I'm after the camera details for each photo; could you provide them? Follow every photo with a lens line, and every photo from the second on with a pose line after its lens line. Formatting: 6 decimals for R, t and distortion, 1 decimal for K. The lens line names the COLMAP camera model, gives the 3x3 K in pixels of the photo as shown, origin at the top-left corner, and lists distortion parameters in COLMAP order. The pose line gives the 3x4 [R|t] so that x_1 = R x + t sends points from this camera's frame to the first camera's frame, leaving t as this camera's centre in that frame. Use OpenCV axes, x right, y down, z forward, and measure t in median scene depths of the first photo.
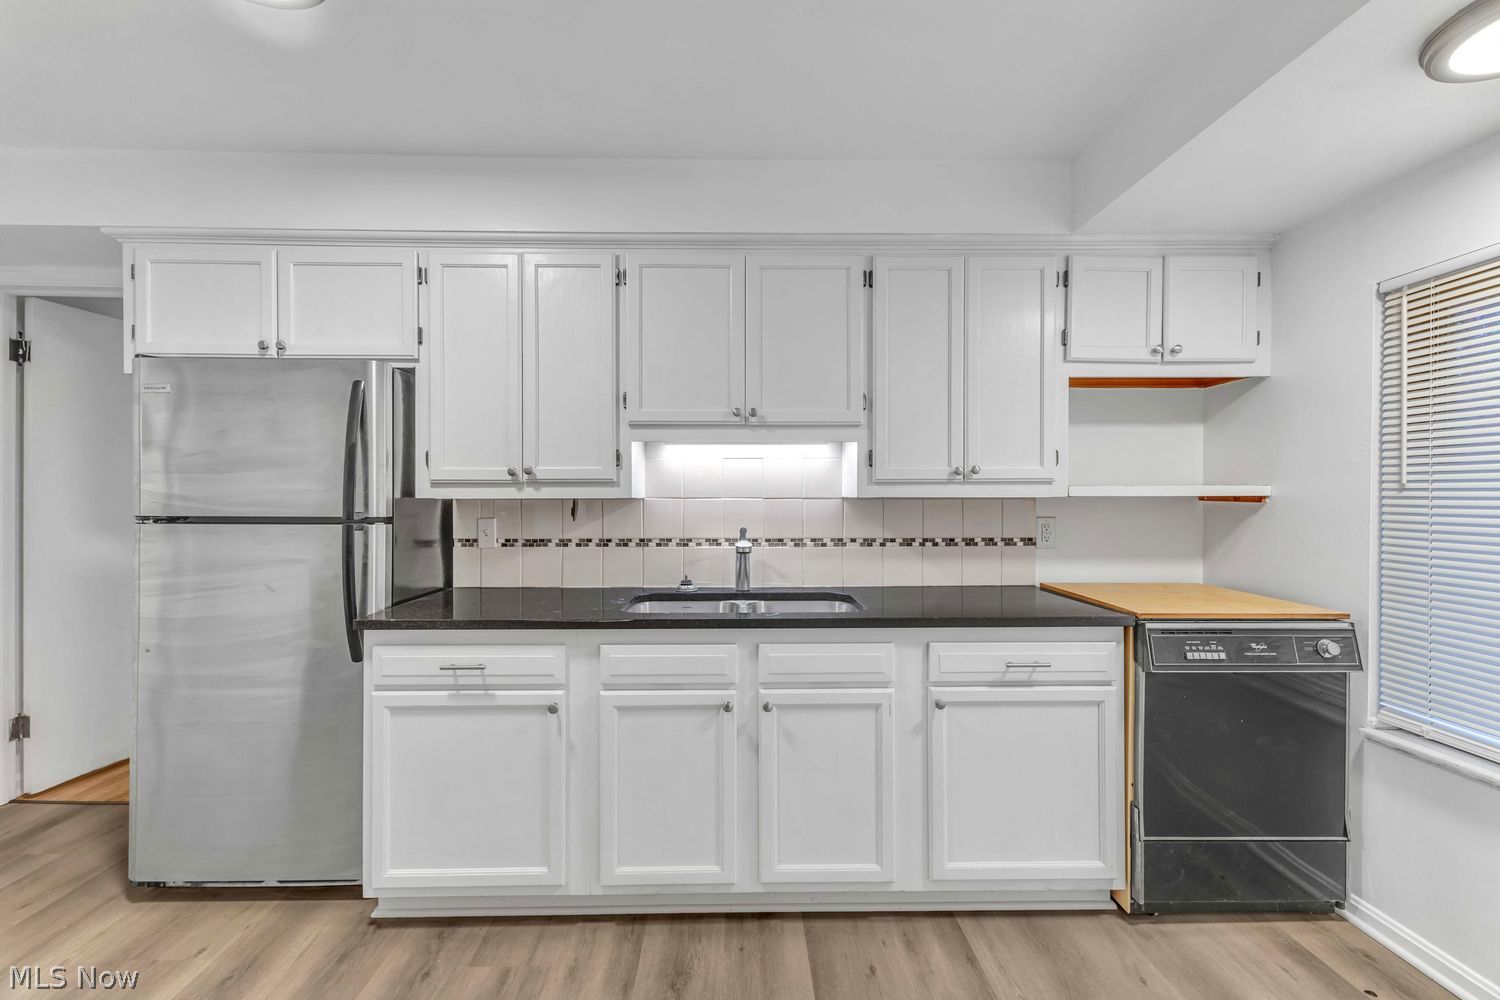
lens RADIAL K [[646.3, 0, 754.6], [0, 646.3, 496.4], [0, 0, 1]] dist [0.008381, -0.001420]
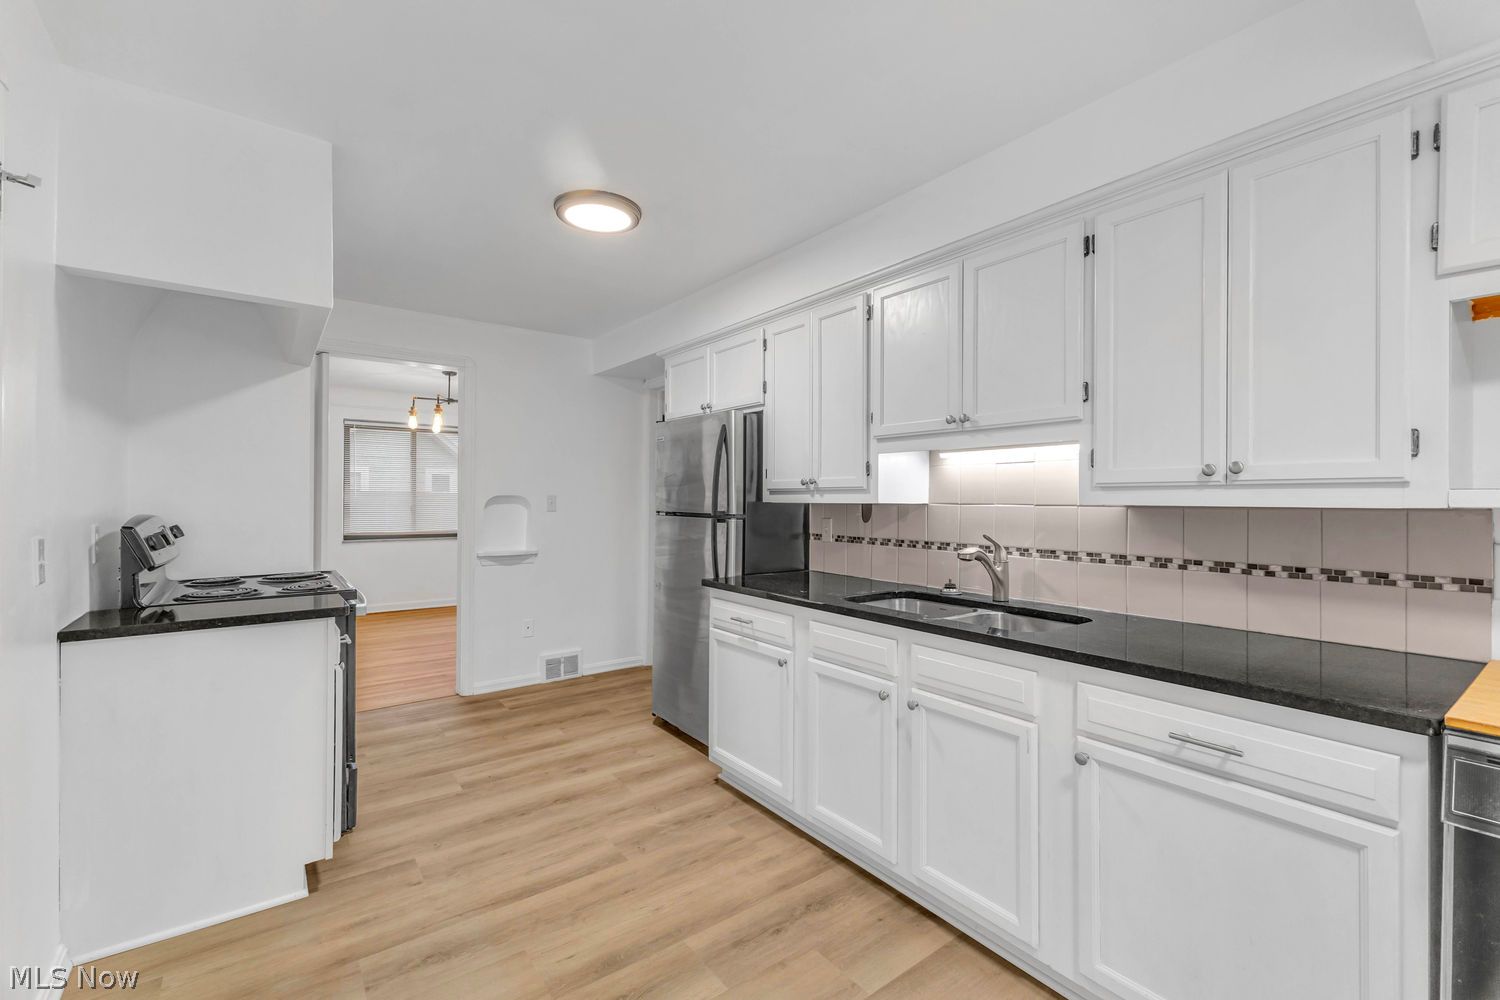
lens RADIAL K [[646.3, 0, 739.6], [0, 646.3, 495.2], [0, 0, 1]] dist [0.008381, -0.001420]
pose [[0.572954, -0.000911, -0.819587, 0.609817], [-0.006126, 0.999967, -0.005394, -0.004207], [0.819565, 0.008111, 0.572929, 0.148422]]
